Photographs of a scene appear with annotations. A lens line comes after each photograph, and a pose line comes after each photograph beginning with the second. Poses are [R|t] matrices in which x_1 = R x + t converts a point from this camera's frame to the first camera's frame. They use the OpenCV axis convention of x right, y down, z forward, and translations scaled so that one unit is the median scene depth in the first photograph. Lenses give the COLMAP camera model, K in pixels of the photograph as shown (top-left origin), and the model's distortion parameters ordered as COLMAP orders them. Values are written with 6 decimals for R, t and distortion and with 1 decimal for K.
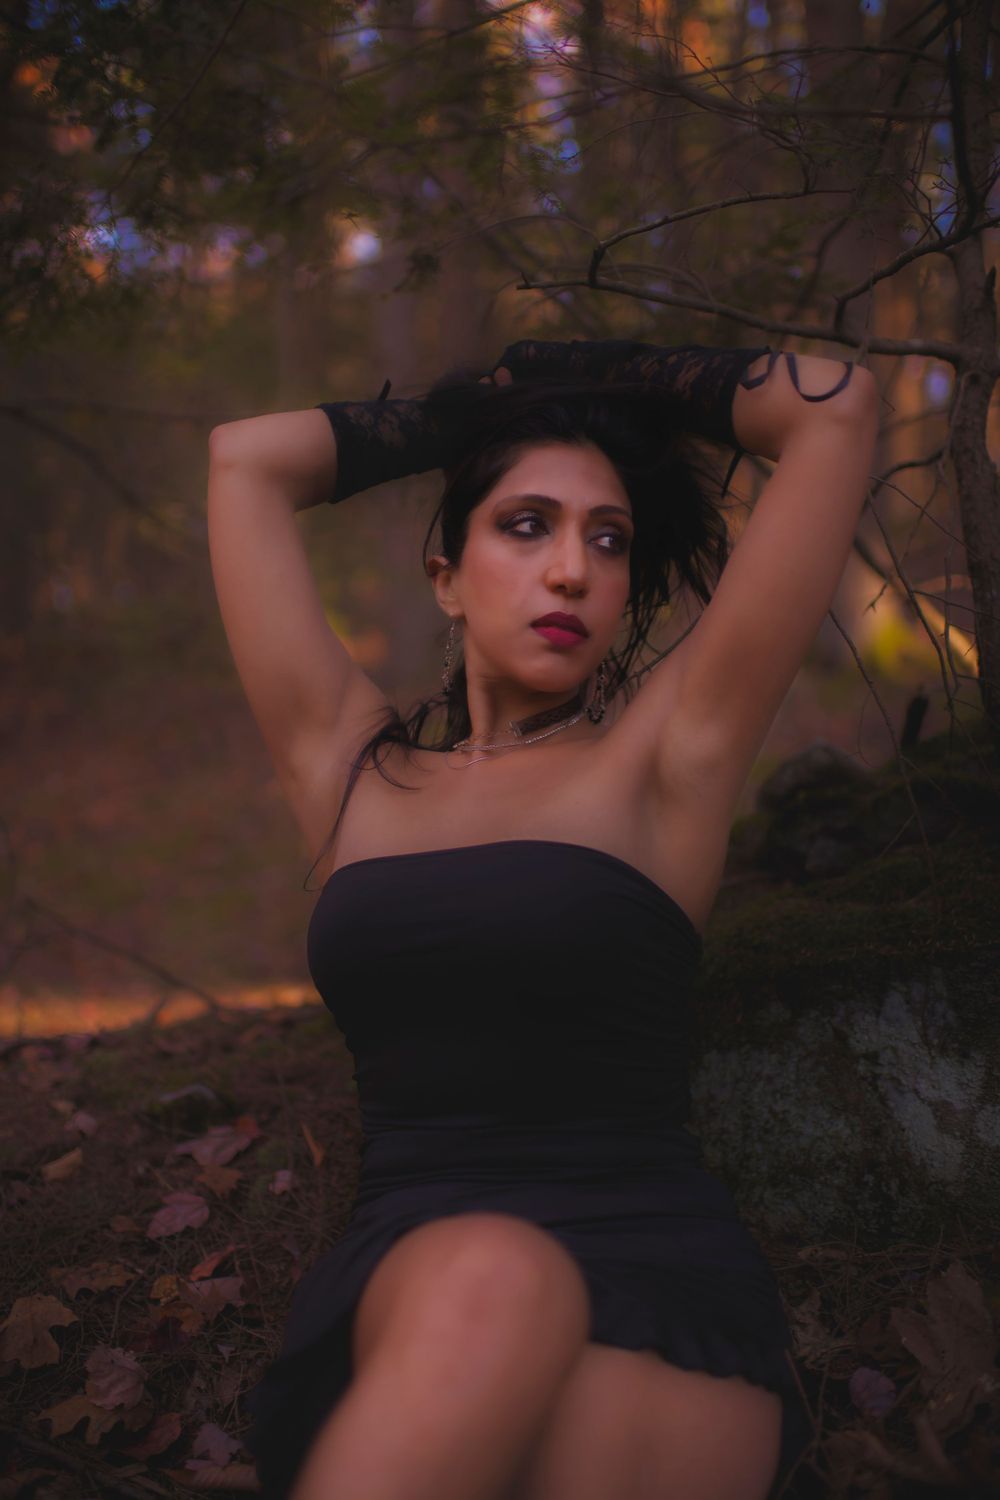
lens RADIAL K [[1461.9, 0, 501.0], [0, 1461.9, 753.6], [0, 0, 1]] dist [-0.062629, 0.000000]
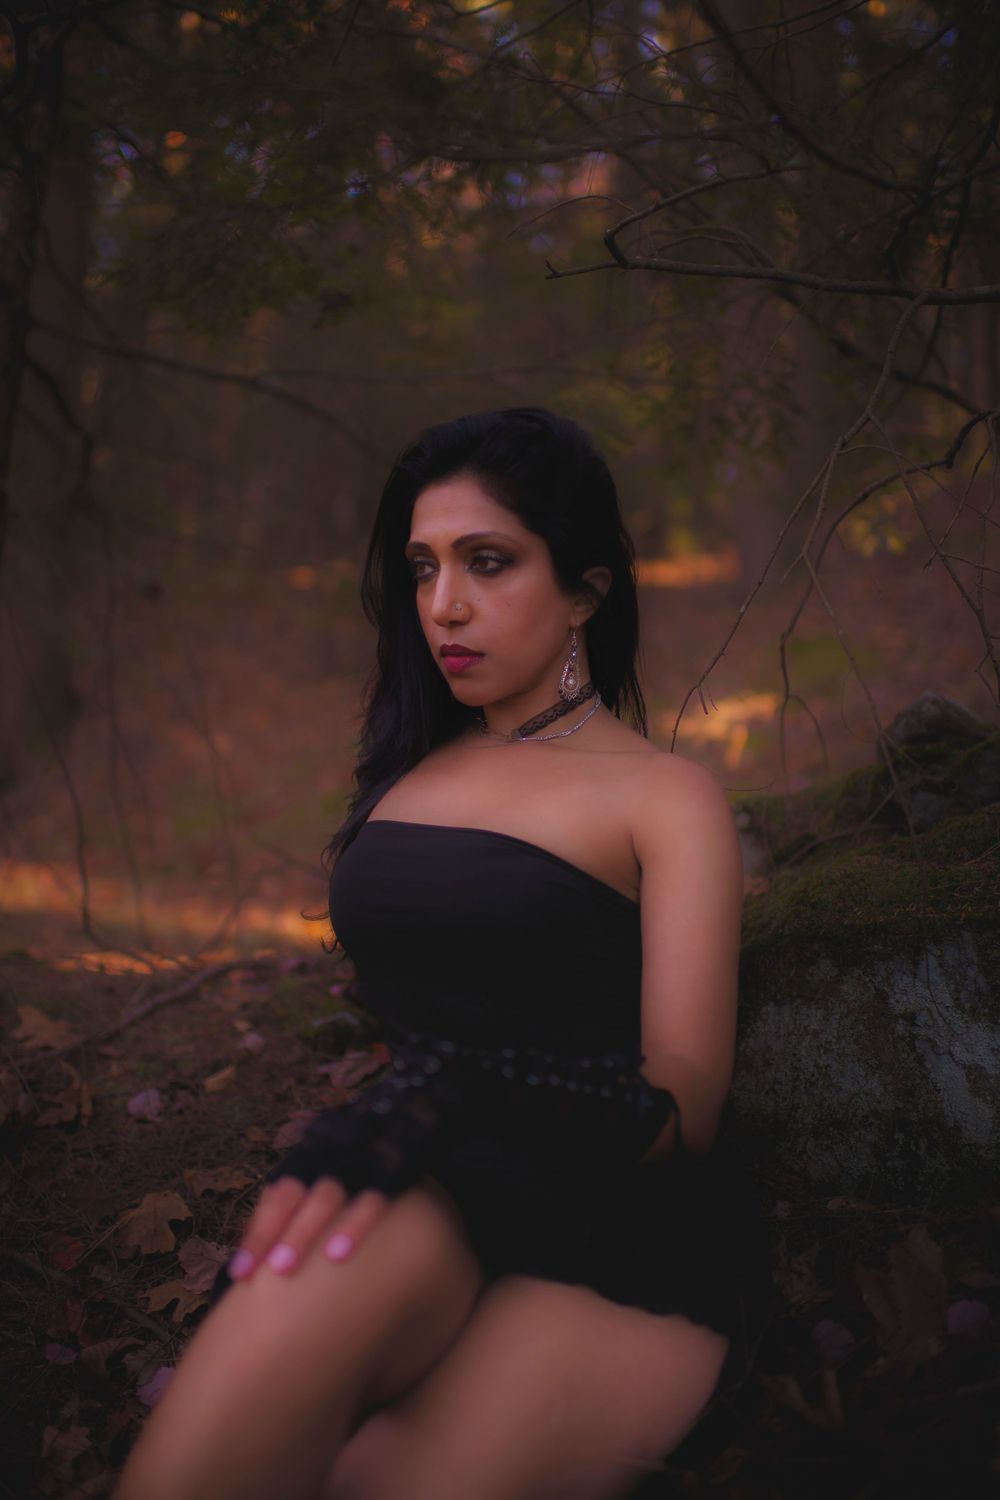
lens RADIAL K [[1461.9, 0, 497.2], [0, 1461.9, 748.0], [0, 0, 1]] dist [-0.062629, 0.000000]
pose [[0.965222, -0.006554, -0.261351, 0.240810], [0.021803, 0.998221, 0.055493, -0.040138], [0.260522, -0.059261, 0.963647, -0.035869]]
